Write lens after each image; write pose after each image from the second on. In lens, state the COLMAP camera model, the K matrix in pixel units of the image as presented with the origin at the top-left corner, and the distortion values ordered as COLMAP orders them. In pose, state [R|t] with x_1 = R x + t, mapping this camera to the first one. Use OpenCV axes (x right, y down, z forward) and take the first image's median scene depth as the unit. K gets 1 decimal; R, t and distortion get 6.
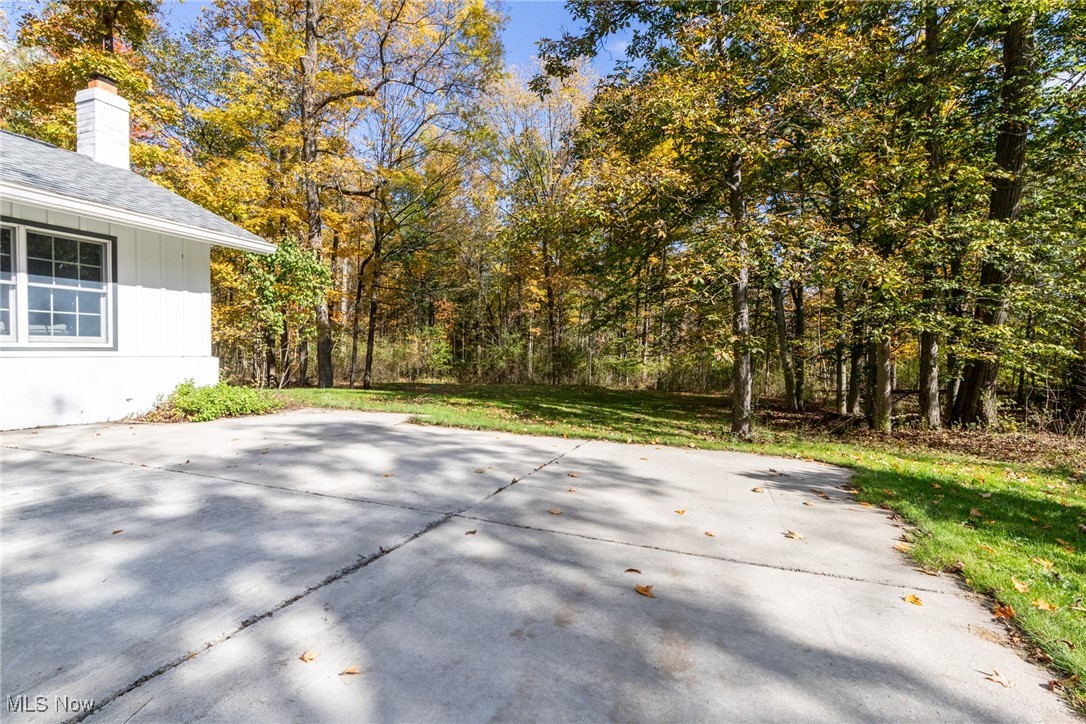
lens RADIAL K [[485.7, 0, 543.0], [0, 485.7, 362.0], [0, 0, 1]] dist [0.036416, -0.000017]
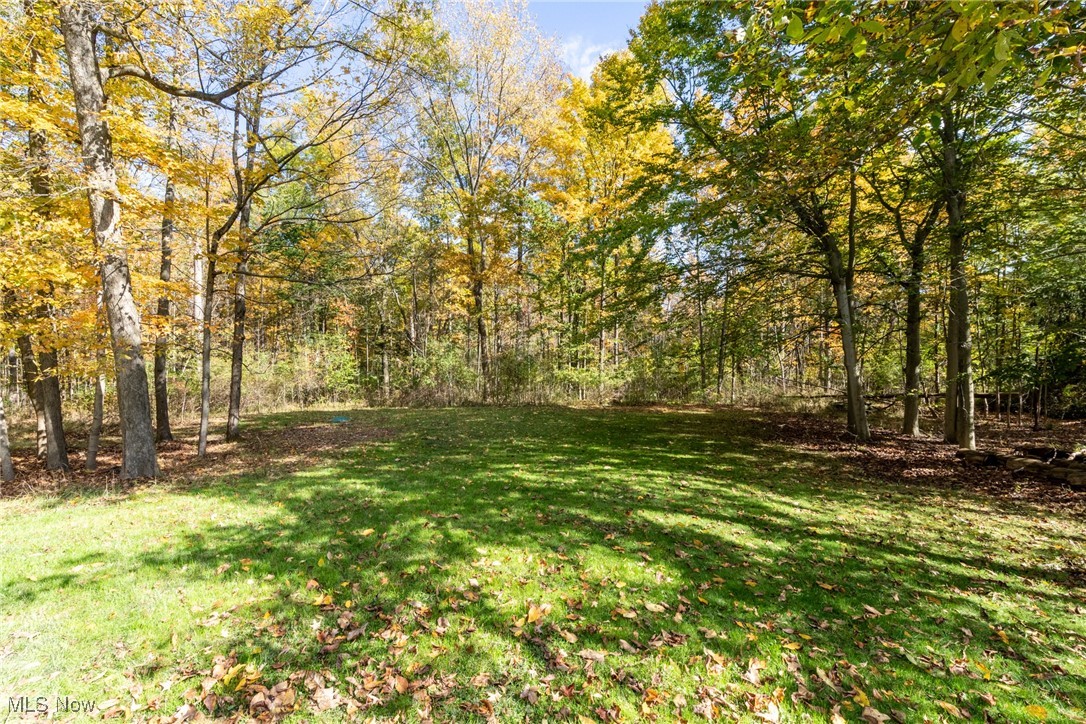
lens RADIAL K [[485.7, 0, 543.0], [0, 485.7, 362.0], [0, 0, 1]] dist [0.036416, -0.000017]
pose [[0.978806, -0.031837, 0.202299, -0.058240], [0.033009, 0.999452, -0.002421, -0.017095], [-0.202111, 0.009048, 0.979321, 0.181812]]
